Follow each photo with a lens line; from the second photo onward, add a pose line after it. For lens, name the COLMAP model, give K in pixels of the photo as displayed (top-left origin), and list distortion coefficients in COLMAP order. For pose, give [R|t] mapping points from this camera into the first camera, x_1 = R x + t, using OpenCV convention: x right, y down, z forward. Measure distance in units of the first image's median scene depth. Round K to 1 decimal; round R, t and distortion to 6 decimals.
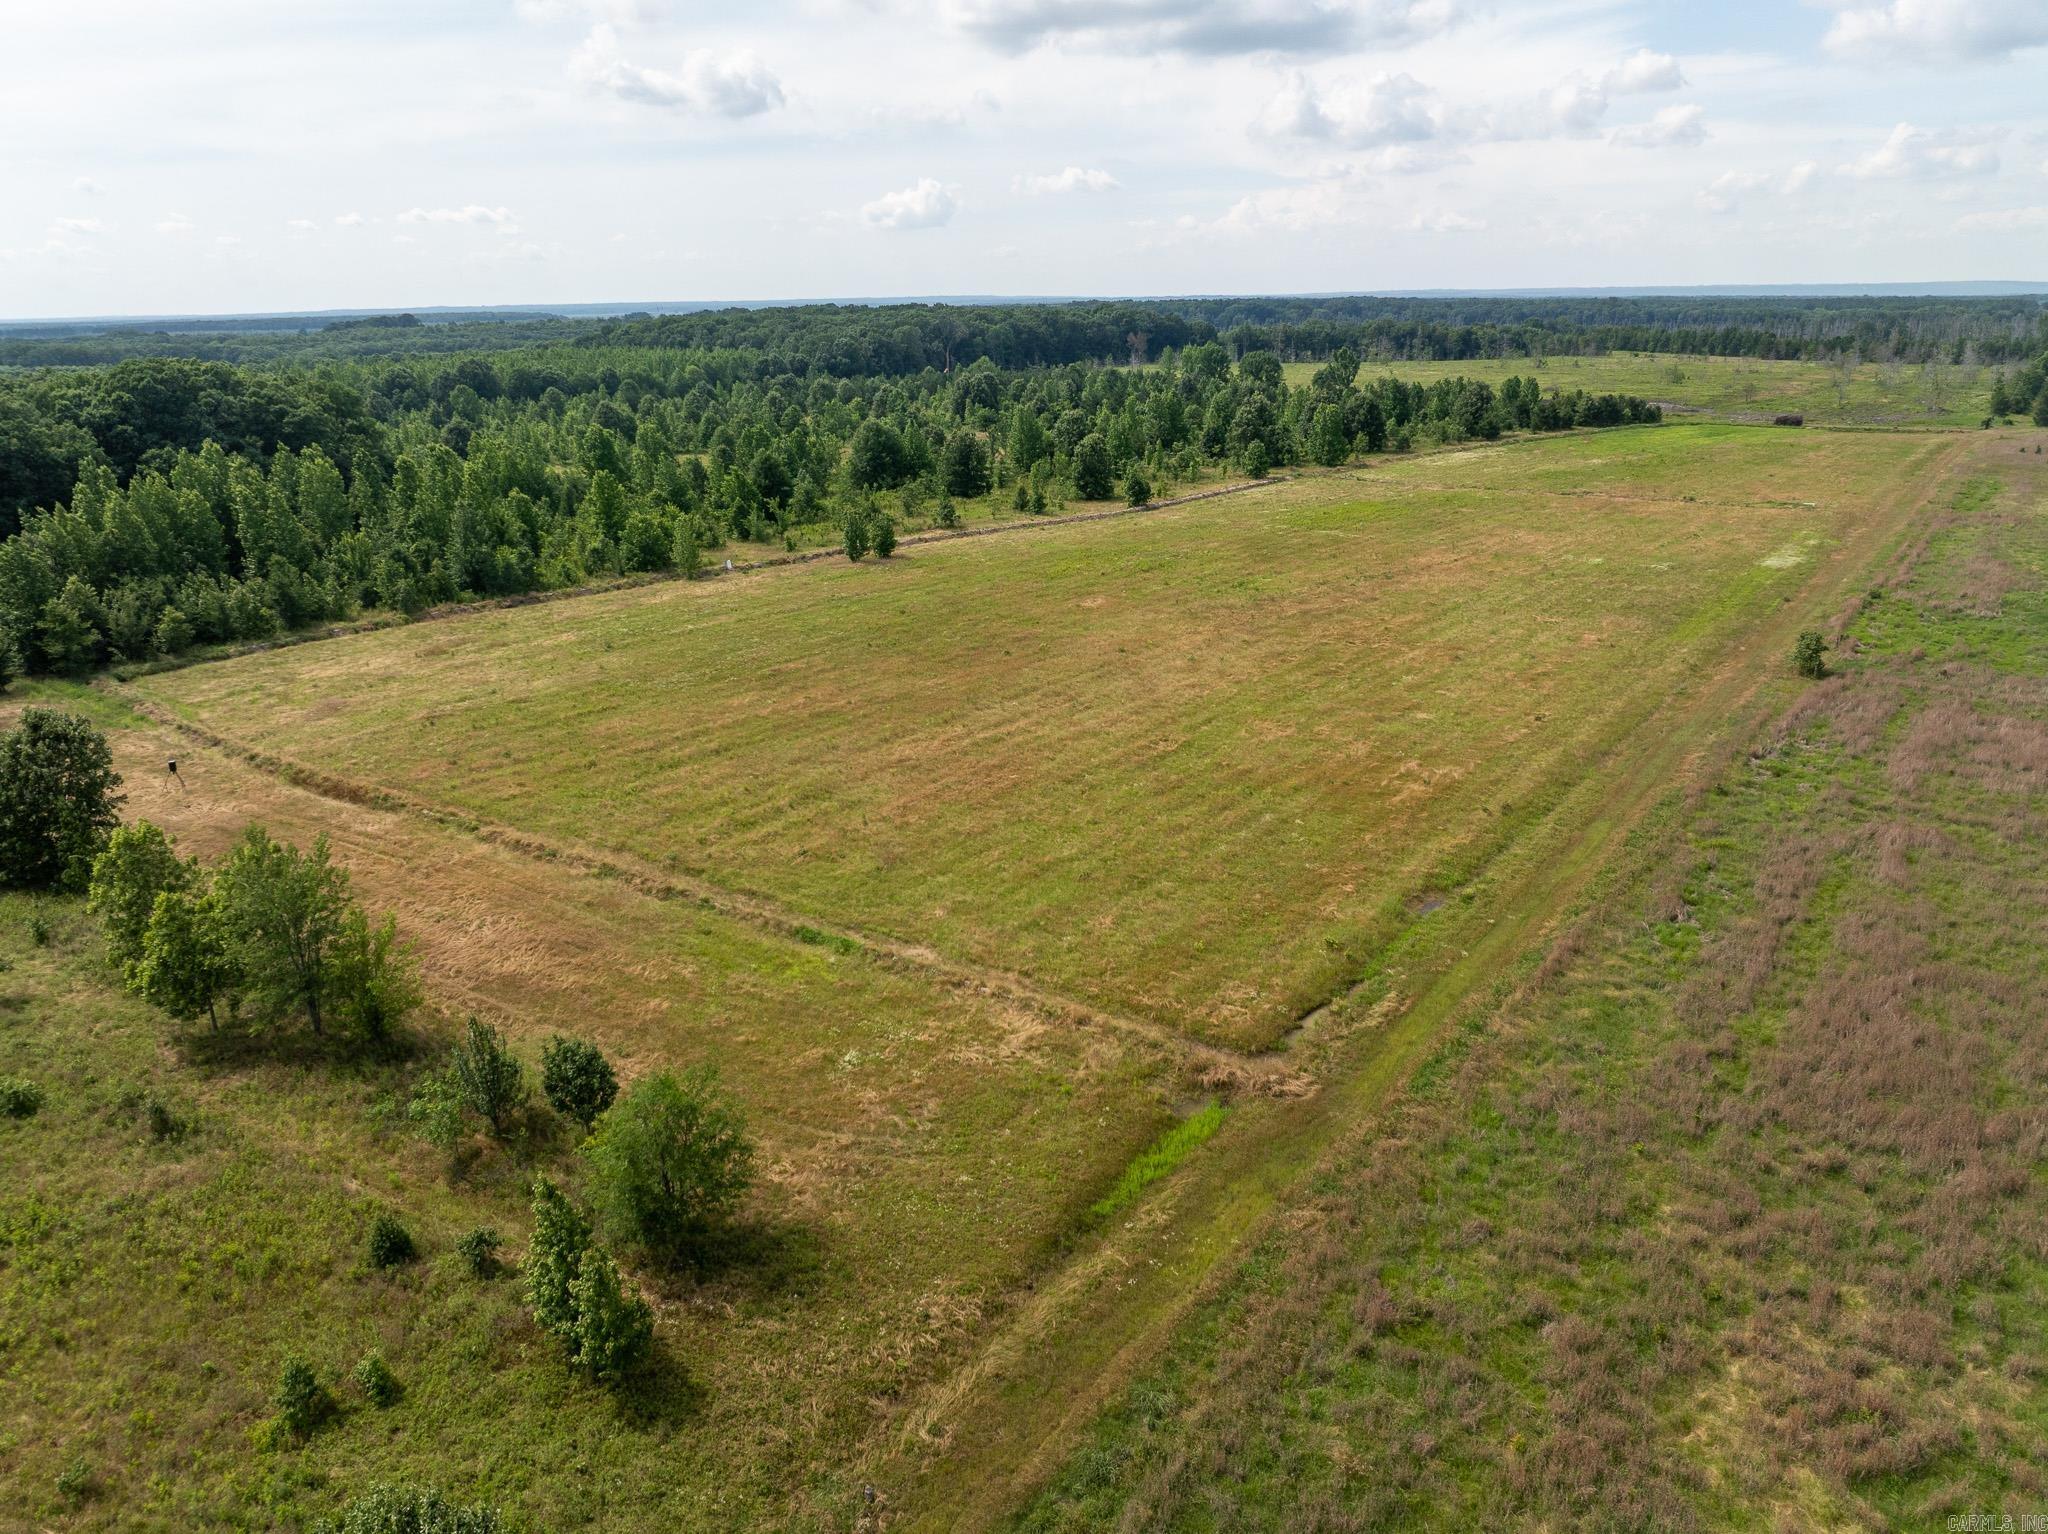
lens RADIAL K [[1440.5, 0, 1058.5], [0, 1440.5, 775.3], [0, 0, 1]] dist [-0.052915, 0.027449]
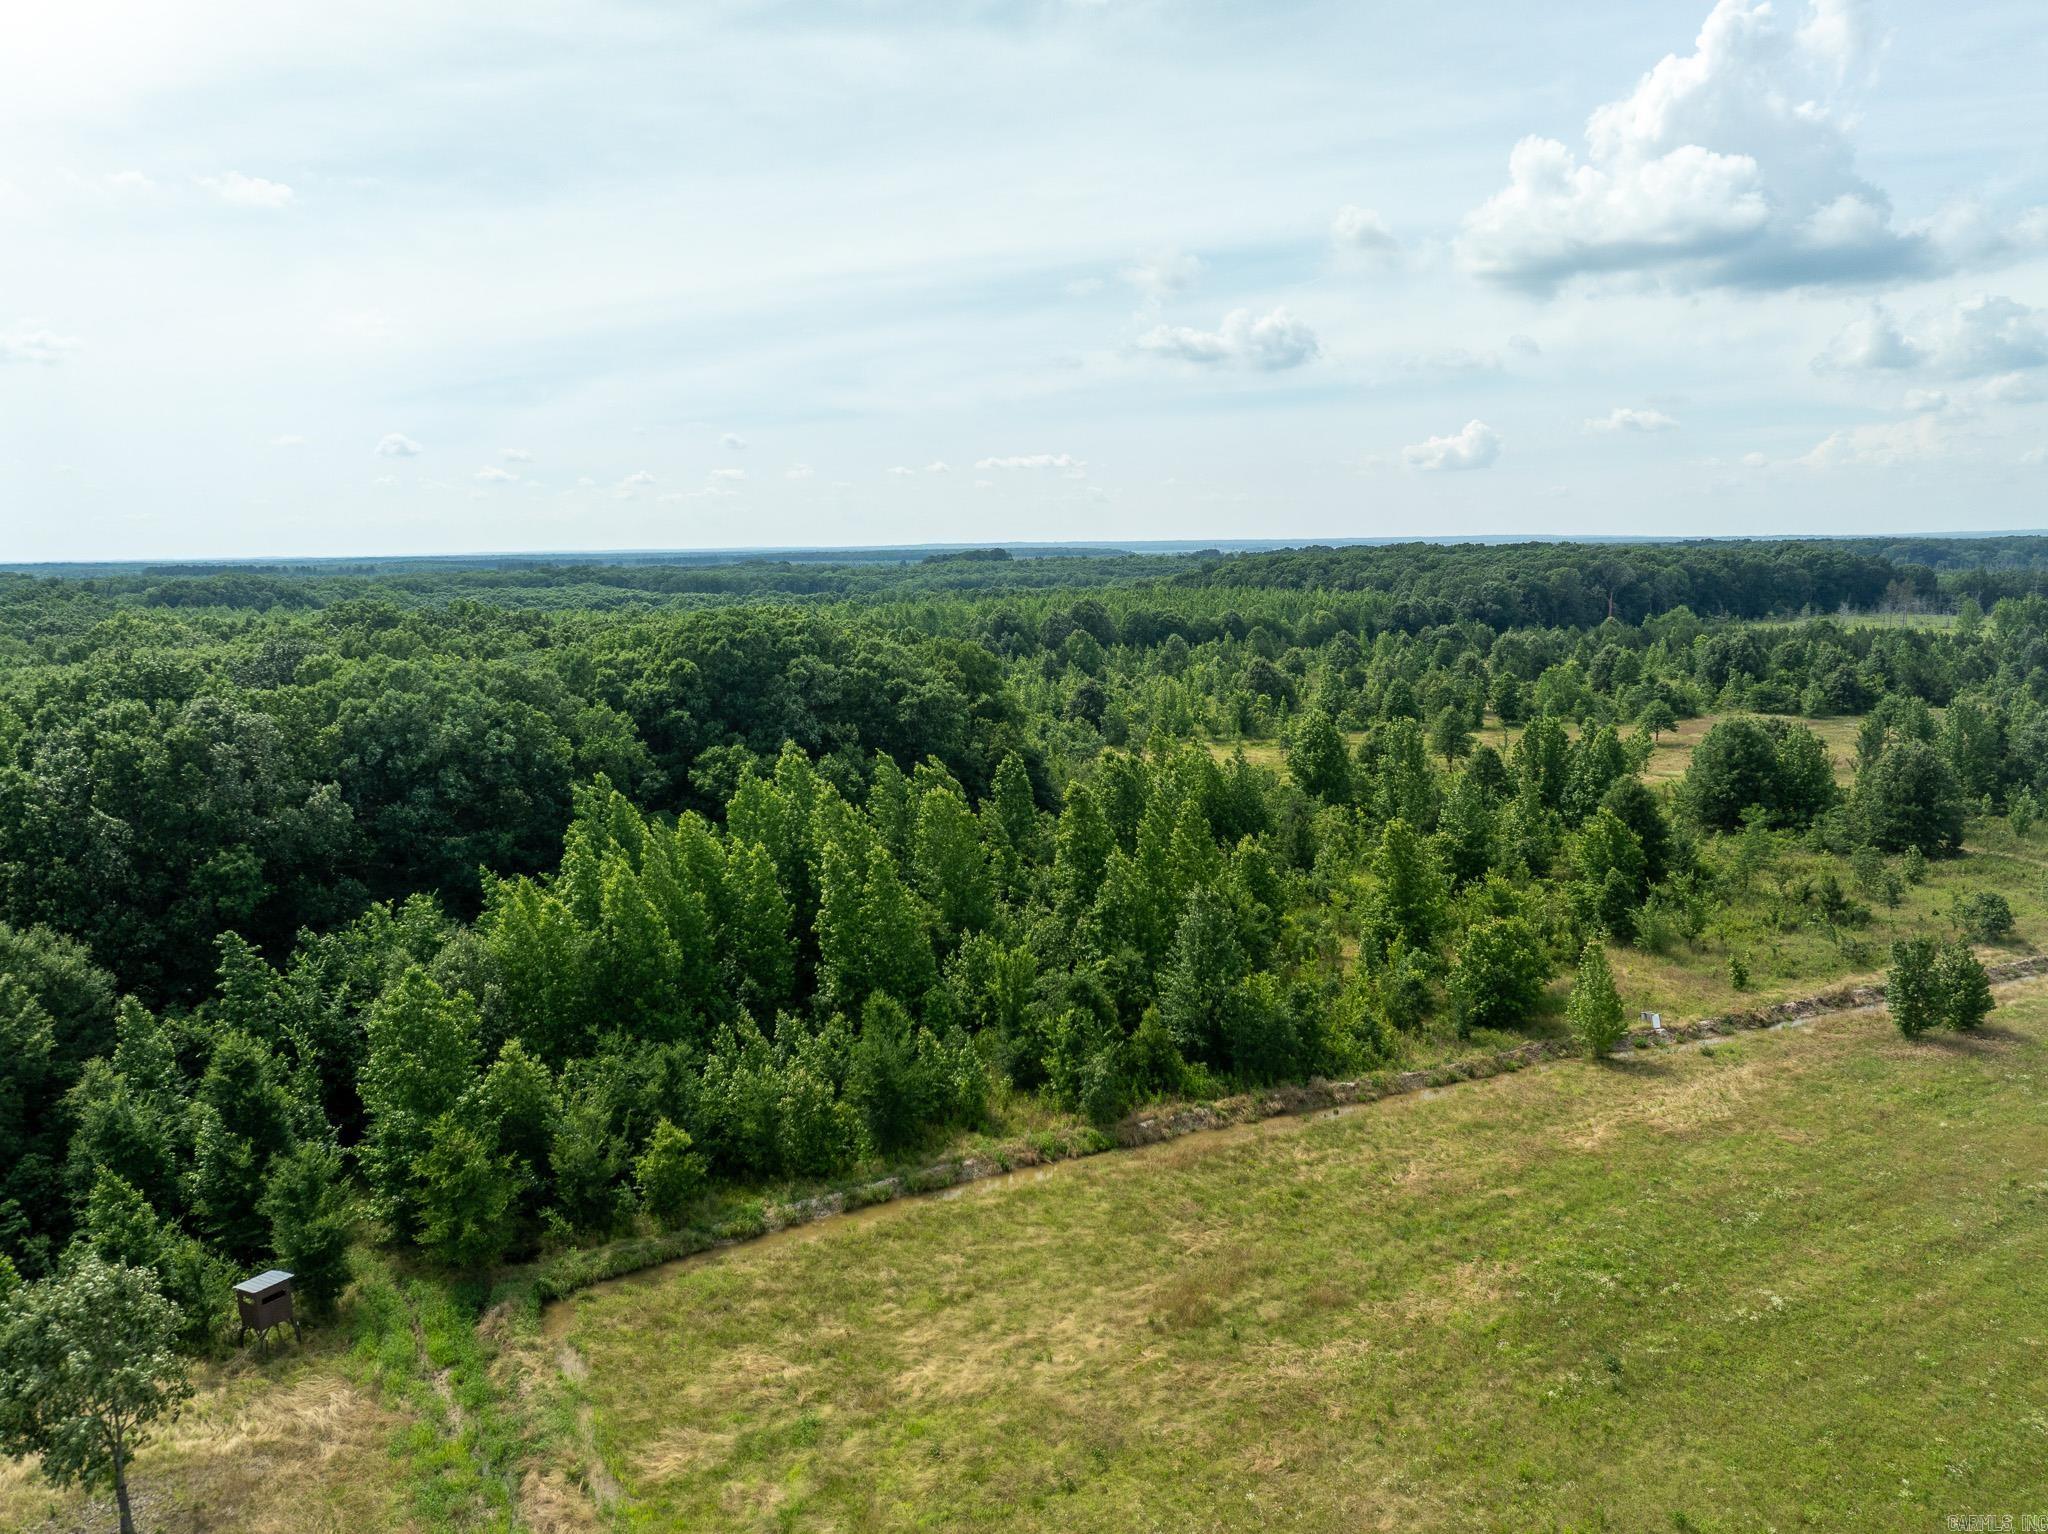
lens RADIAL K [[1440.5, 0, 1025.5], [0, 1440.5, 780.3], [0, 0, 1]] dist [-0.052915, 0.027449]
pose [[0.931528, 0.057967, -0.359019, -0.133631], [-0.112339, 0.984800, -0.132474, -0.070841], [0.345883, 0.163735, 0.923881, 0.220955]]
